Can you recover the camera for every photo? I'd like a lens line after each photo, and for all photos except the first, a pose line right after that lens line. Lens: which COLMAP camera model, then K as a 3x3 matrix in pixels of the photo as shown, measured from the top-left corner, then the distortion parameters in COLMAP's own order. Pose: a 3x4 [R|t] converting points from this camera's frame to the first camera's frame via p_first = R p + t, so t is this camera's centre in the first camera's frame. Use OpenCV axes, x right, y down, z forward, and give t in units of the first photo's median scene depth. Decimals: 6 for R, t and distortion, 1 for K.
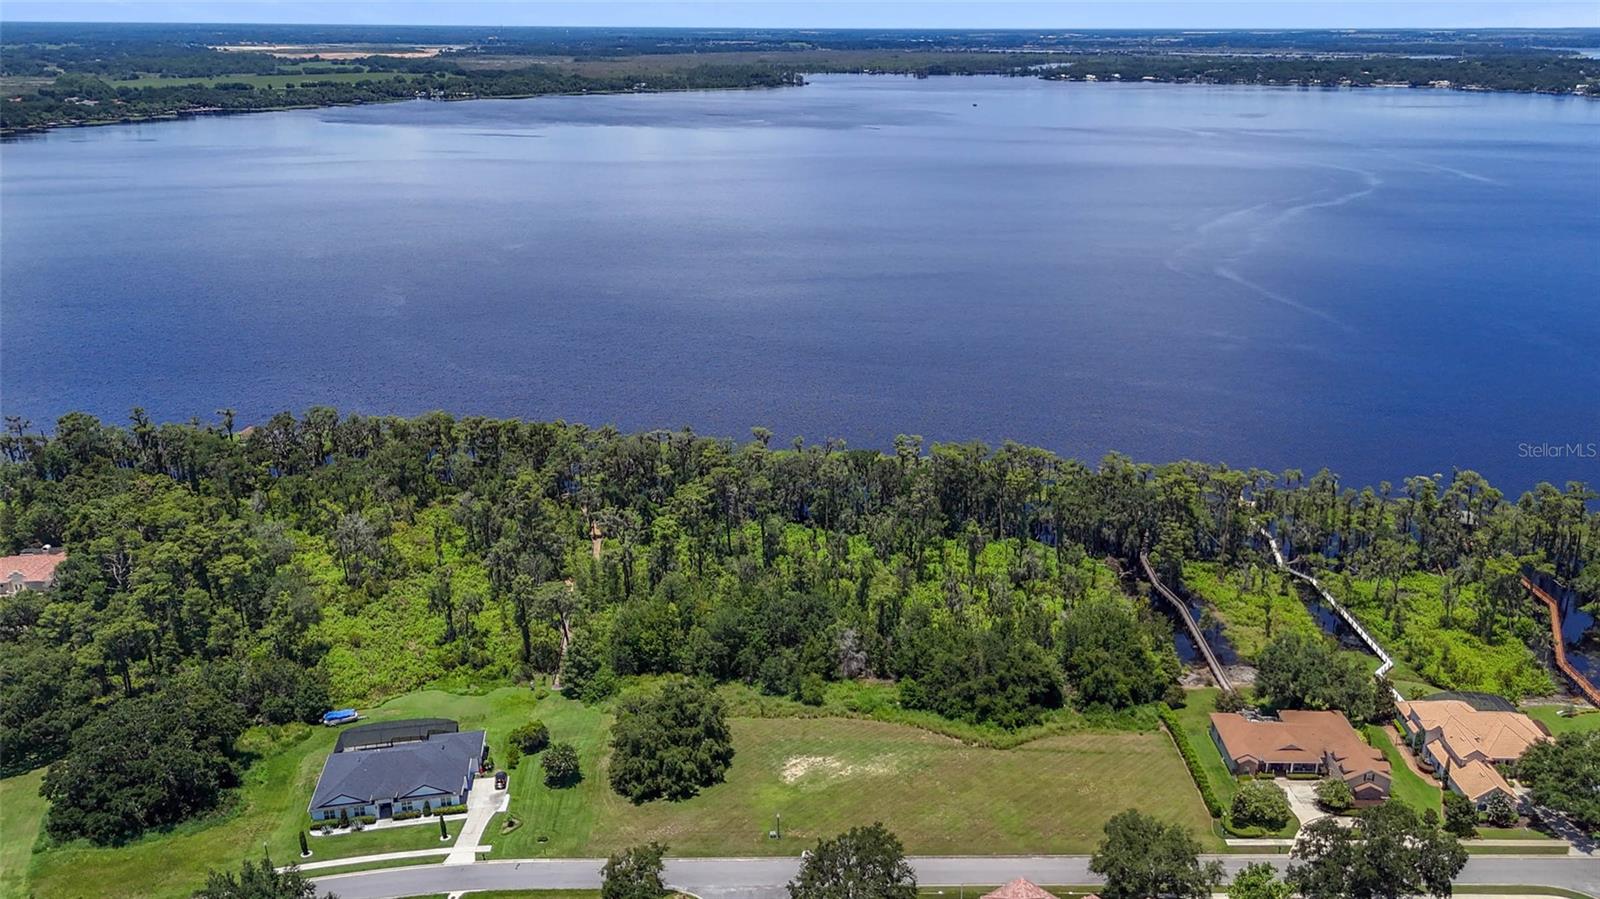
lens RADIAL K [[1275.1, 0, 833.3], [0, 1275.1, 421.5], [0, 0, 1]] dist [0.065287, -0.052603]
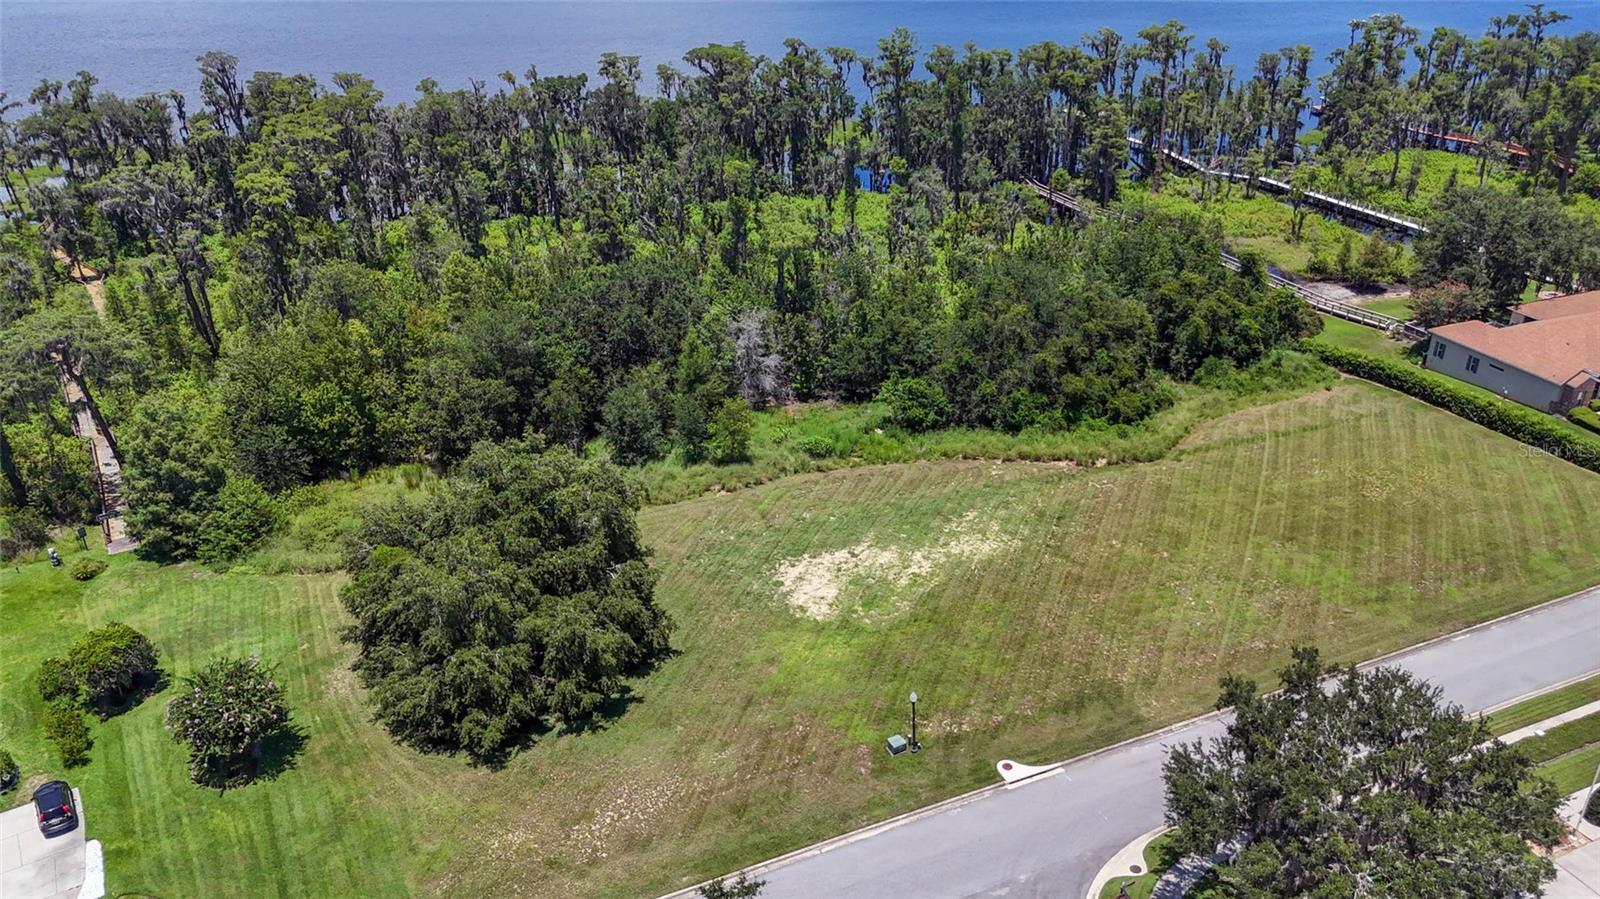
lens RADIAL K [[1275.1, 0, 834.5], [0, 1275.1, 471.4], [0, 0, 1]] dist [0.065287, -0.052603]
pose [[0.911948, -0.195799, 0.360574, -0.152829], [0.124920, 0.969568, 0.210552, 0.124851], [-0.390827, -0.146970, 0.908655, 0.533354]]
